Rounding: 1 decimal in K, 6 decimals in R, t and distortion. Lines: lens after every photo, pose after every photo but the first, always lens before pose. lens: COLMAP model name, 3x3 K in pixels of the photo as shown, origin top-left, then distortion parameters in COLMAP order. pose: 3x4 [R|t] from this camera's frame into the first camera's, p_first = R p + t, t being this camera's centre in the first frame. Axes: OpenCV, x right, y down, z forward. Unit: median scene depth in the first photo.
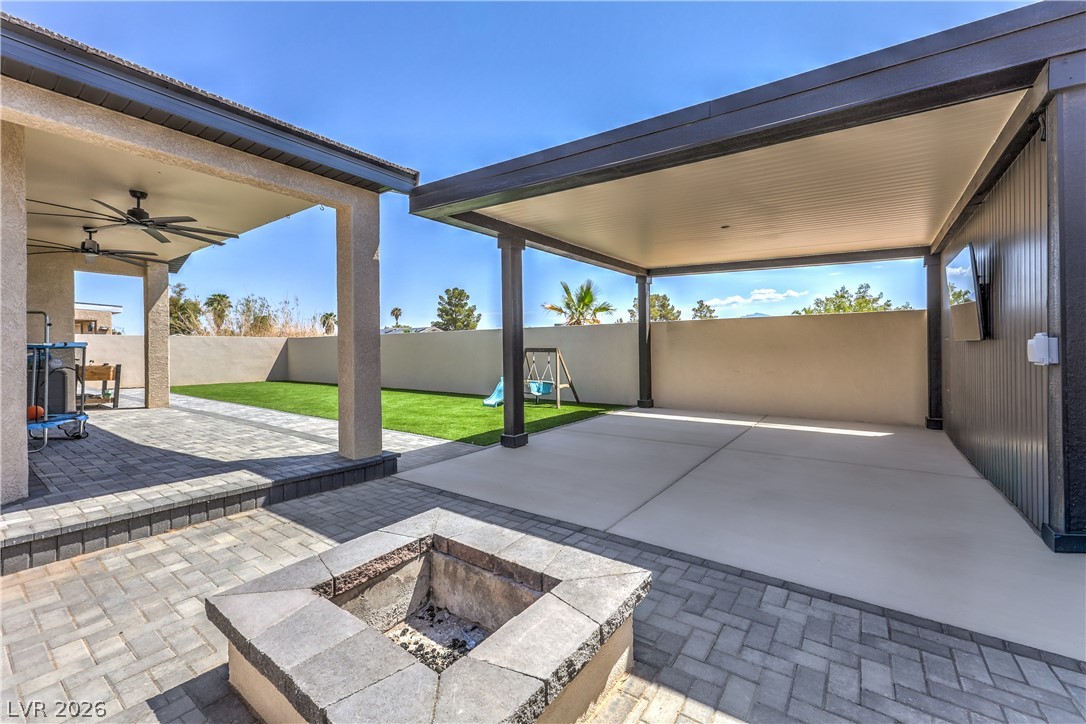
lens RADIAL K [[447.0, 0, 546.2], [0, 447.0, 355.8], [0, 0, 1]] dist [0.002253, -0.000506]
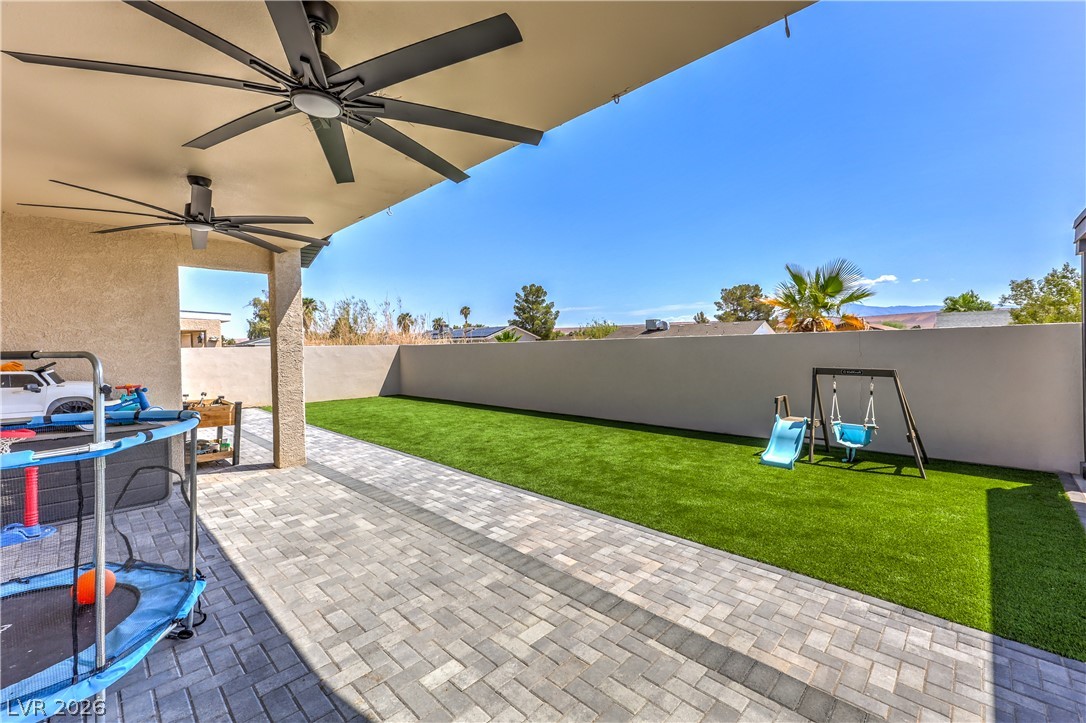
lens RADIAL K [[447.0, 0, 539.7], [0, 447.0, 356.5], [0, 0, 1]] dist [0.002253, -0.000506]
pose [[0.989552, -0.009904, -0.143835, -0.194608], [0.011487, 0.999882, 0.010179, -0.025733], [0.143718, -0.011724, 0.989549, 0.189571]]
